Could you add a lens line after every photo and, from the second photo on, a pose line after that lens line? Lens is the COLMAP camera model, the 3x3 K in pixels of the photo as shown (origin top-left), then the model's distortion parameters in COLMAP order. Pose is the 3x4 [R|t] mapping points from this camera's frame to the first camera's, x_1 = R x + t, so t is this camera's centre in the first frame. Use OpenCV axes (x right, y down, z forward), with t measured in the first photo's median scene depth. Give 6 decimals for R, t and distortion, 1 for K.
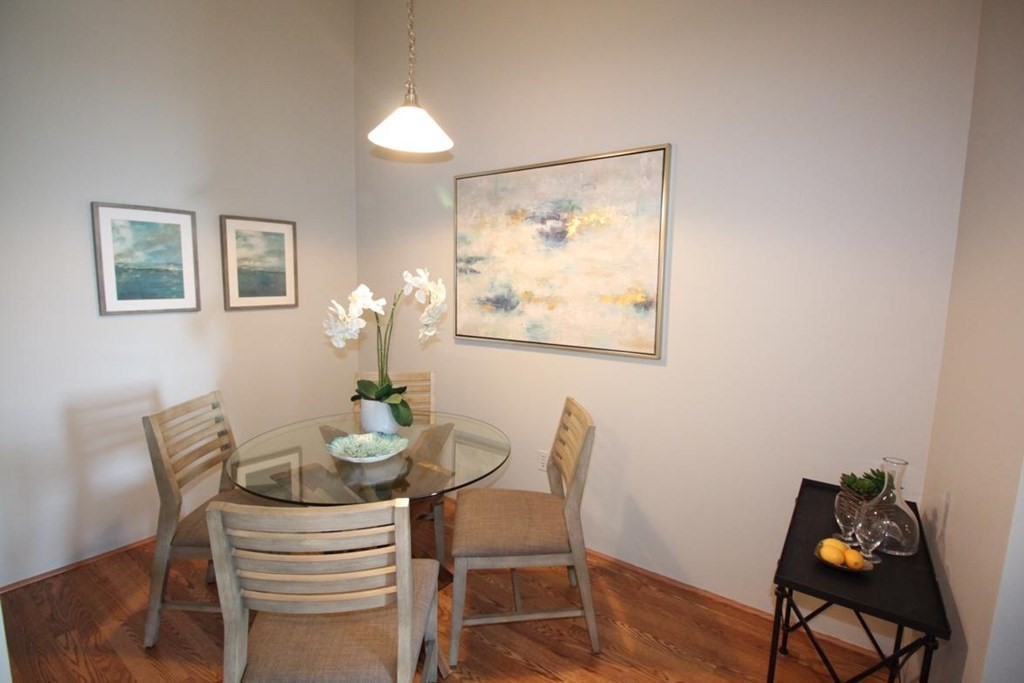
lens RADIAL K [[478.3, 0, 514.7], [0, 478.3, 341.7], [0, 0, 1]] dist [-0.005668, -0.008947]
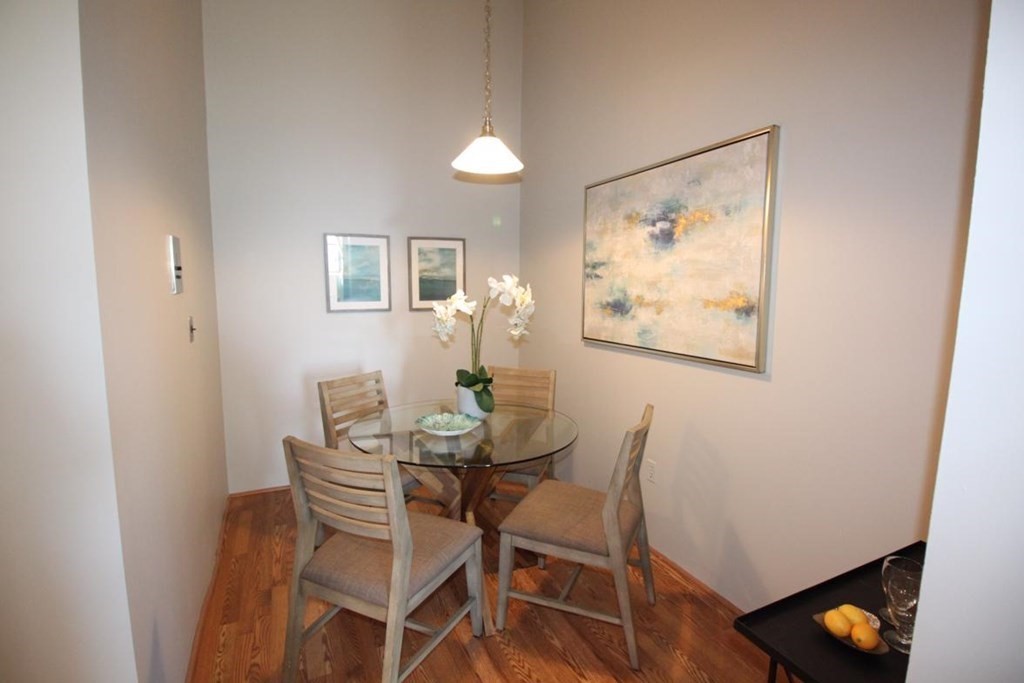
lens RADIAL K [[478.3, 0, 513.1], [0, 478.3, 342.4], [0, 0, 1]] dist [-0.005668, -0.008947]
pose [[0.871130, 0.045963, -0.488897, 0.332190], [-0.052003, 0.998646, 0.001225, 0.004121], [0.488291, 0.024357, 0.872341, 0.019600]]
